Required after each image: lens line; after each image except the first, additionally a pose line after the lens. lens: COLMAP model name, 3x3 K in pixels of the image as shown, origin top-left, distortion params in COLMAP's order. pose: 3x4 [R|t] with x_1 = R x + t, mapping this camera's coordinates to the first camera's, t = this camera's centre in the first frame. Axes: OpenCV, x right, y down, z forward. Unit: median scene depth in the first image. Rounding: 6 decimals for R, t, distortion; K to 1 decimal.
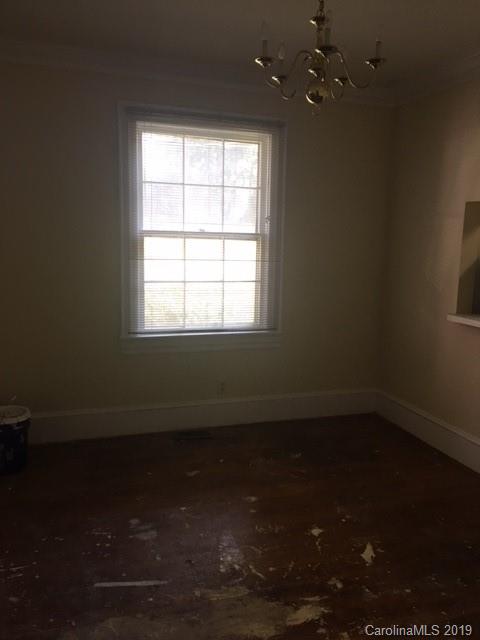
lens RADIAL K [[548.5, 0, 249.1], [0, 548.5, 319.9], [0, 0, 1]] dist [0.098613, -0.160878]
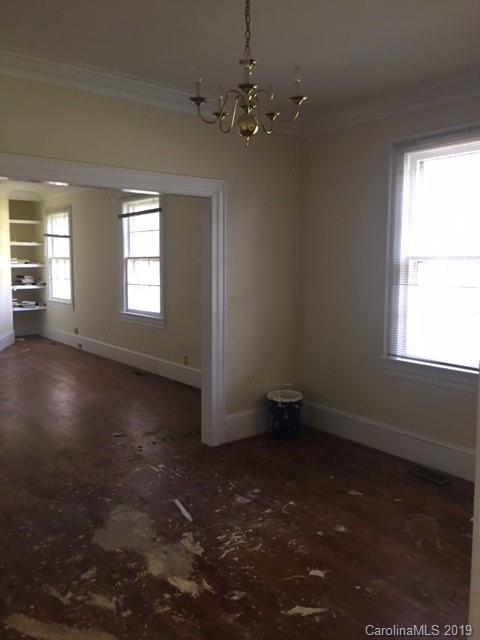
lens RADIAL K [[548.5, 0, 249.1], [0, 548.5, 319.9], [0, 0, 1]] dist [0.098613, -0.160878]
pose [[0.330173, 0.078536, -0.940648, 0.953437], [-0.140493, 0.989521, 0.033302, -0.054200], [0.933406, 0.121159, 0.337747, 0.543723]]
